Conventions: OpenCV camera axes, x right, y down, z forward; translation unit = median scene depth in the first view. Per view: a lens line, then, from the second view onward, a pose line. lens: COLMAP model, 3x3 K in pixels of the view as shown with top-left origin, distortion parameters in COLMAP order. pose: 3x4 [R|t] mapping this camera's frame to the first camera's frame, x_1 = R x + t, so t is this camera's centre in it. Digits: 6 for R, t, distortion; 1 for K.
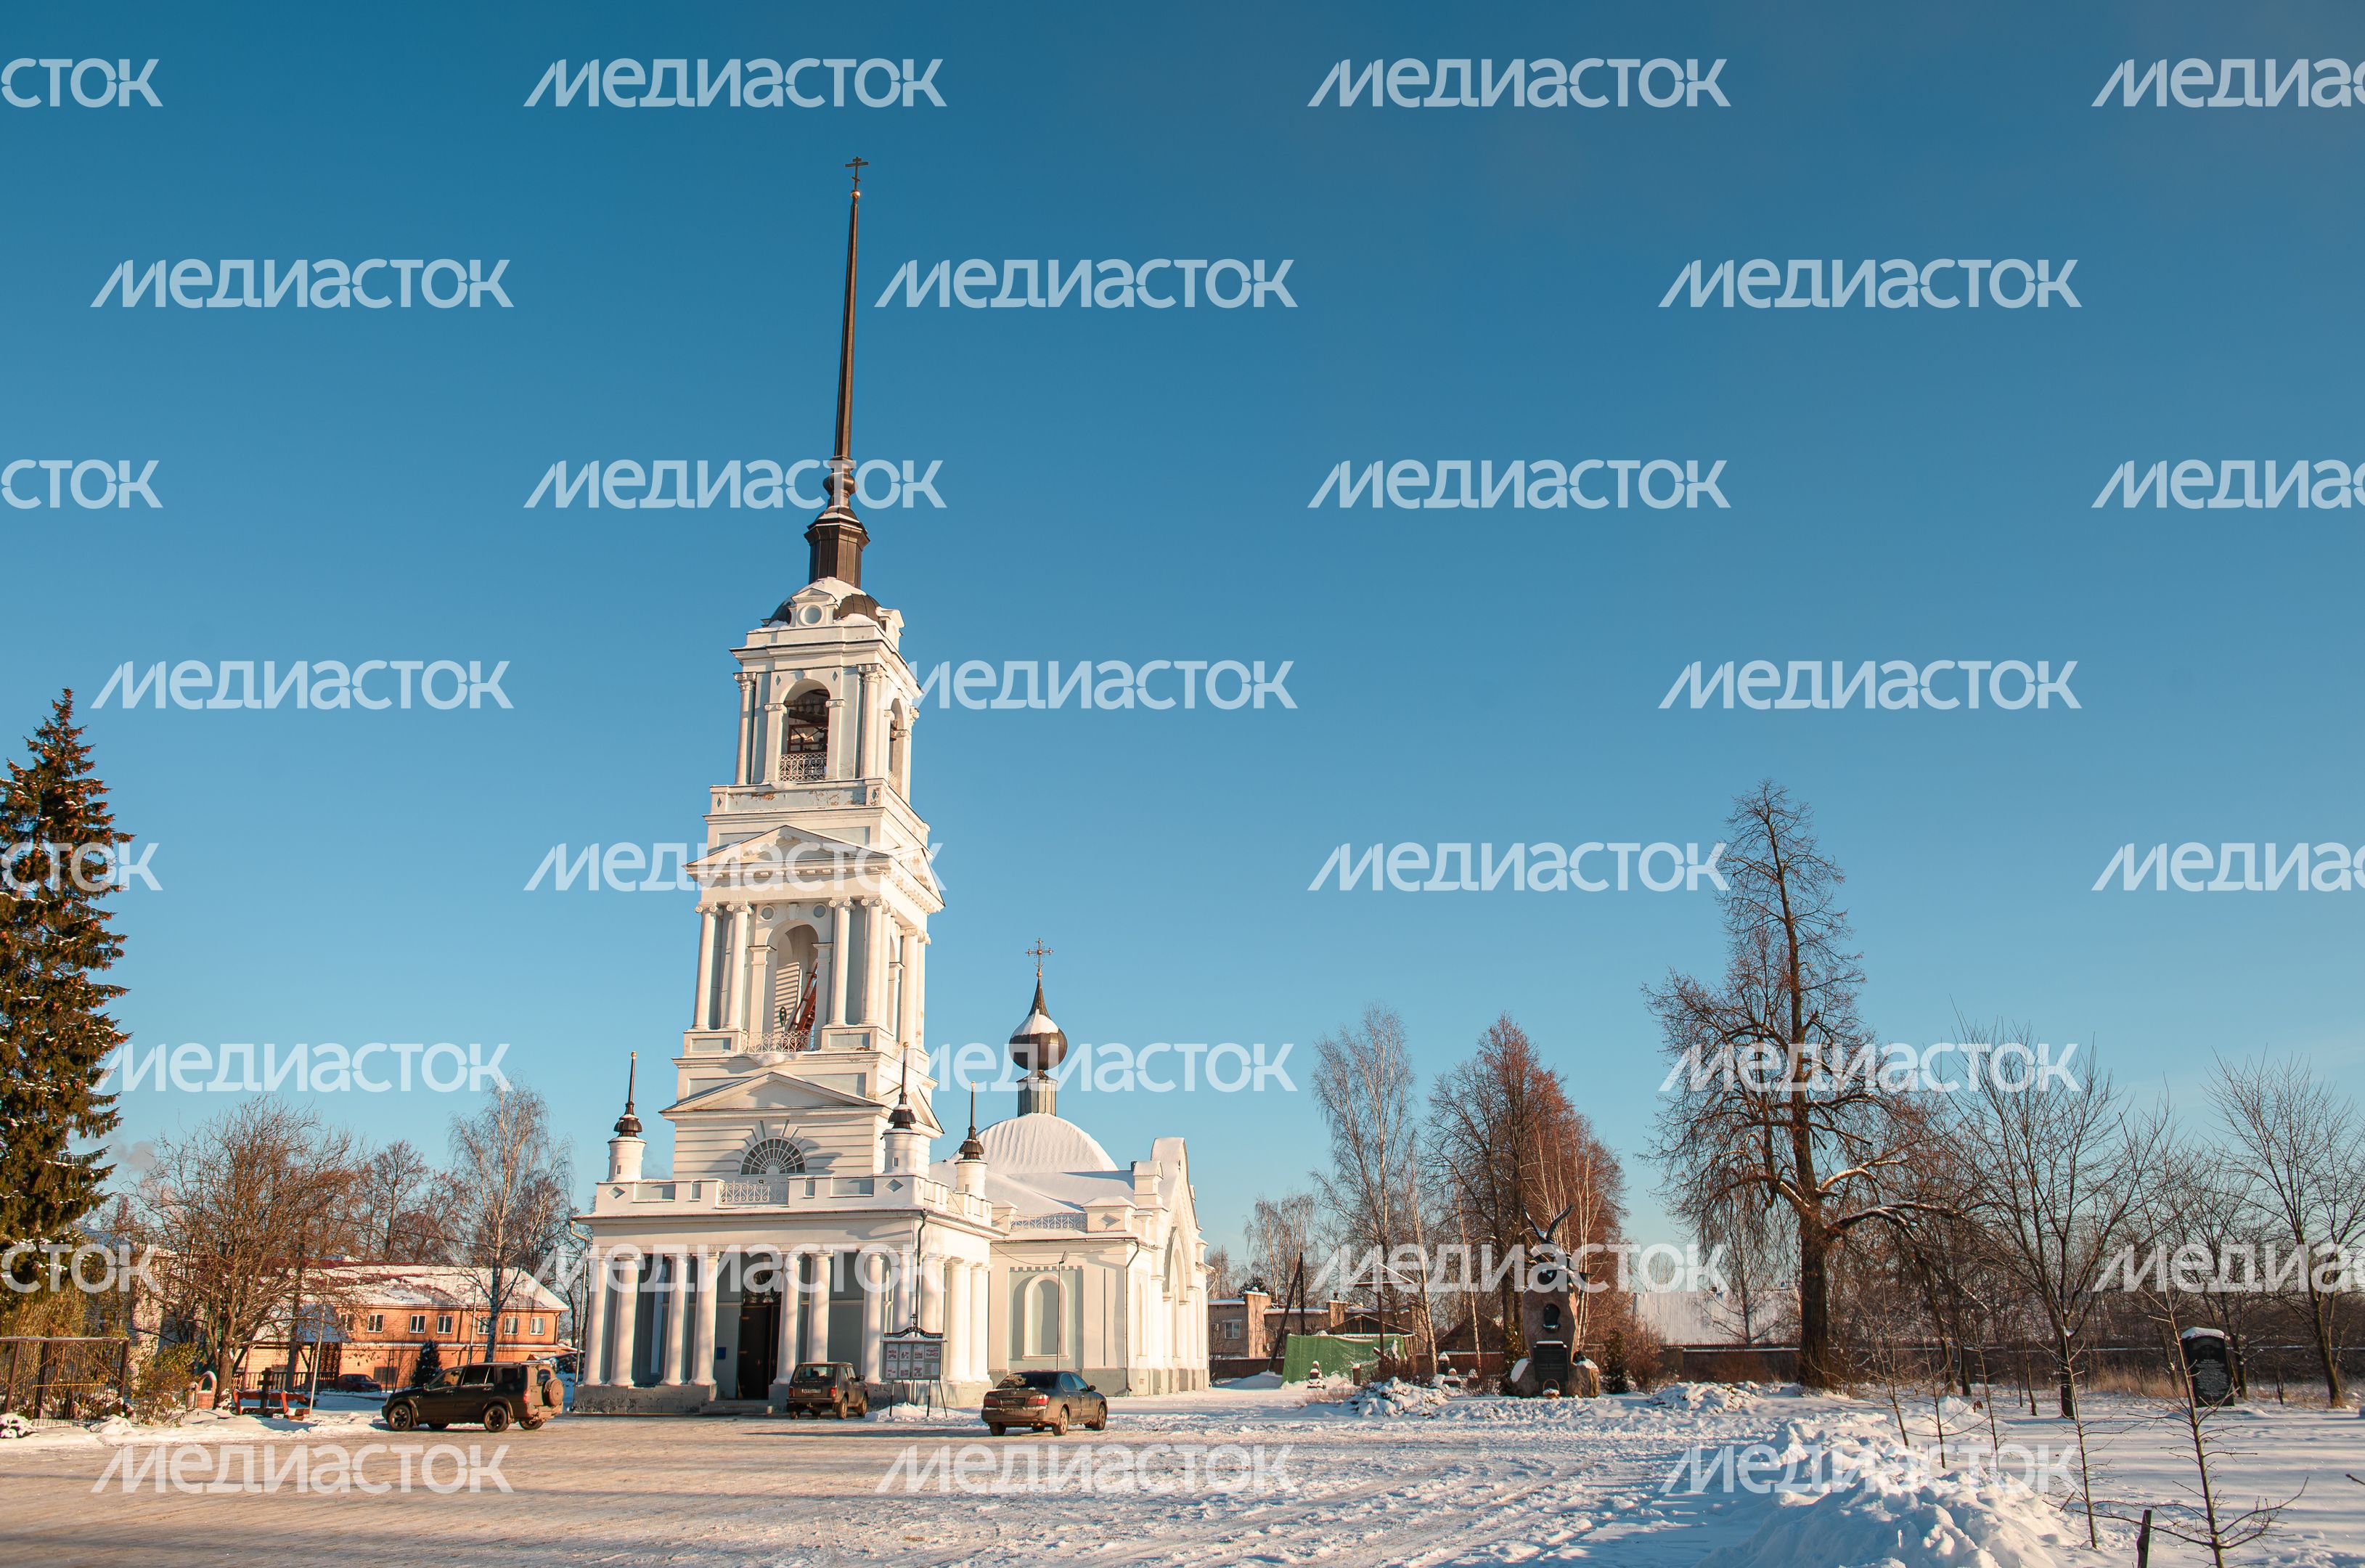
lens RADIAL K [[1874.7, 0, 1180.1], [0, 1874.7, 740.6], [0, 0, 1]] dist [-0.034343, -0.004752]
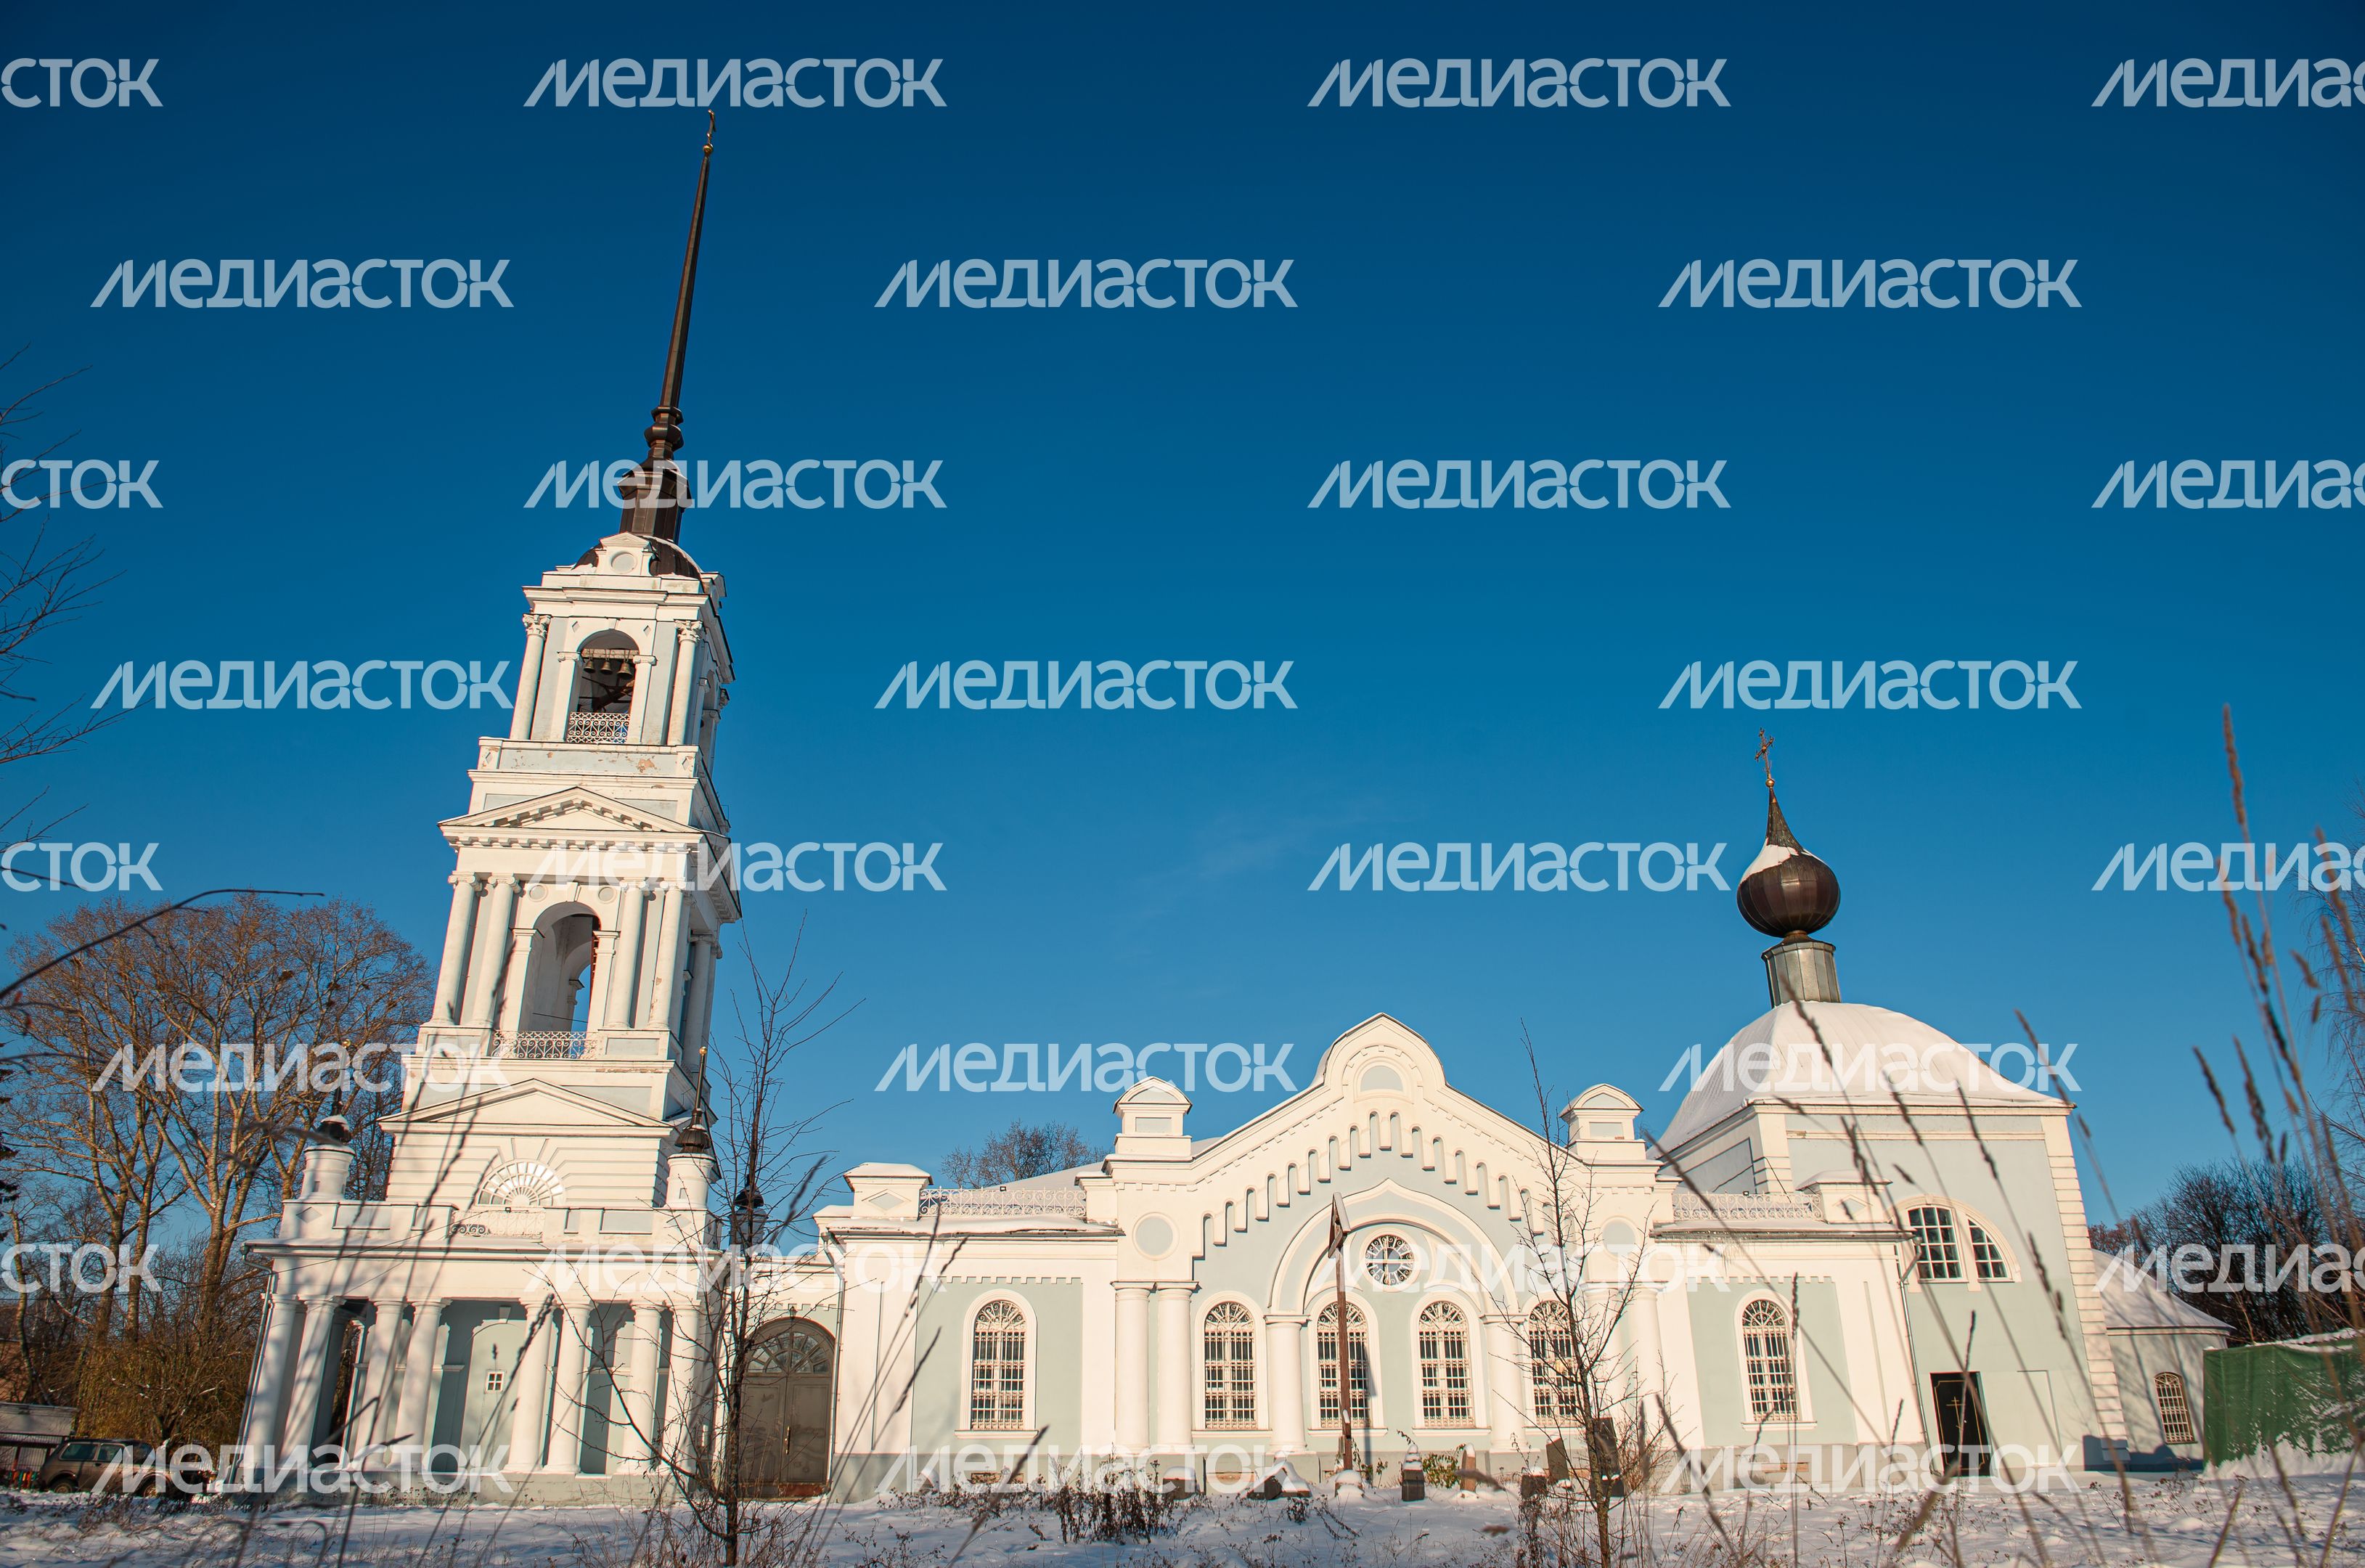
lens RADIAL K [[1617.9, 0, 1177.6], [0, 1617.9, 792.1], [0, 0, 1]] dist [-0.052592, -0.001655]
pose [[0.234133, -0.379289, -0.895166, 0.556544], [0.318235, 0.899933, -0.298074, 0.359827], [0.918645, -0.215084, 0.331407, 1.056258]]
